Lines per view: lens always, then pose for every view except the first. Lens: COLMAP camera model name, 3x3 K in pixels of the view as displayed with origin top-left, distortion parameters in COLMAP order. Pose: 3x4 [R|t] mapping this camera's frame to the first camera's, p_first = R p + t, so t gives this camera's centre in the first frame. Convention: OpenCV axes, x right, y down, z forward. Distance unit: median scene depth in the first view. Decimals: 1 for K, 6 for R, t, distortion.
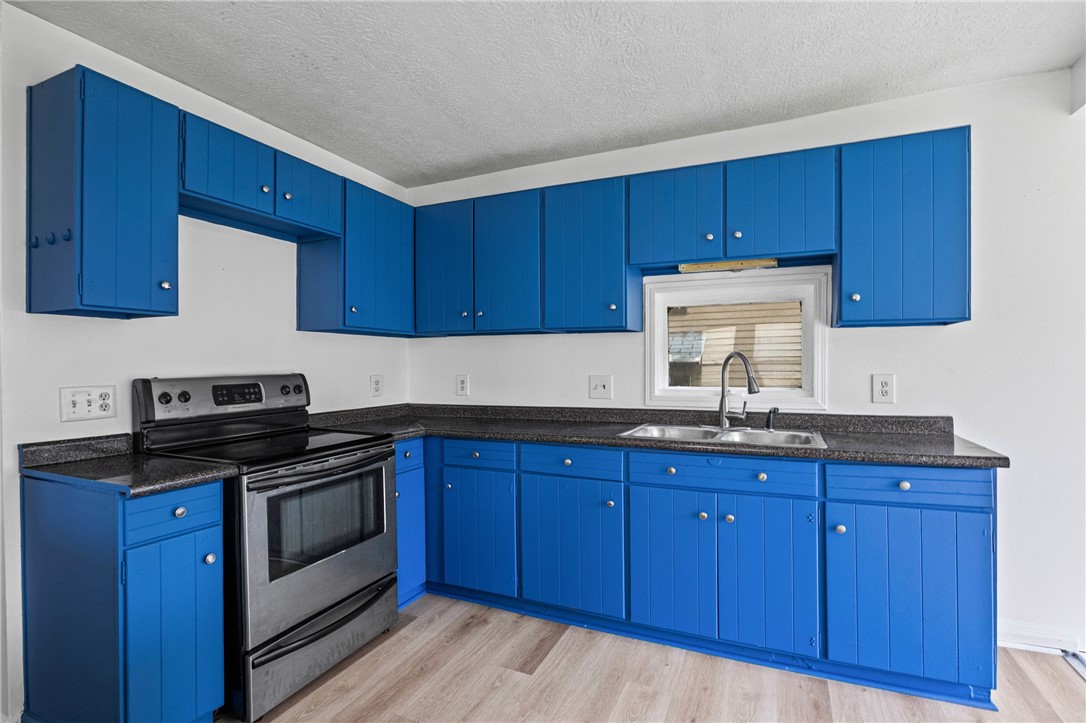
lens RADIAL K [[523.6, 0, 543.0], [0, 523.6, 364.4], [0, 0, 1]] dist [-0.008899, 0.000202]
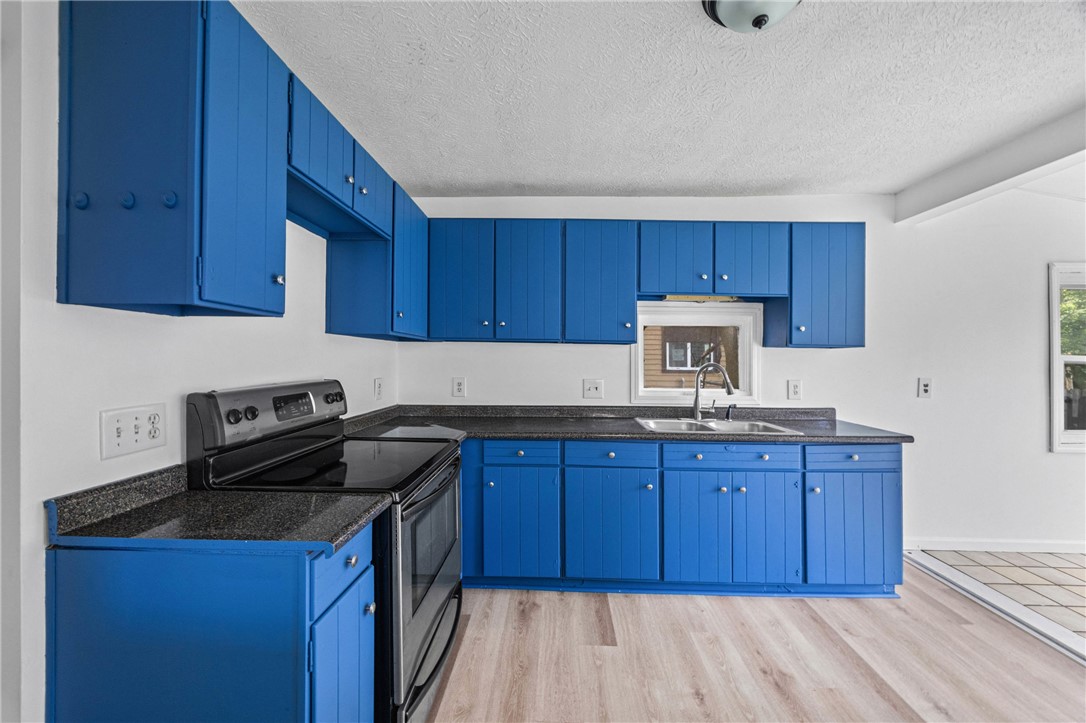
lens RADIAL K [[418.6, 0, 546.8], [0, 418.6, 356.9], [0, 0, 1]] dist [0.007542, -0.000232]
pose [[0.919287, 0.017694, 0.393189, -0.495798], [-0.015657, 0.999842, -0.008389, -0.027454], [-0.393275, 0.001556, 0.919419, 0.194470]]
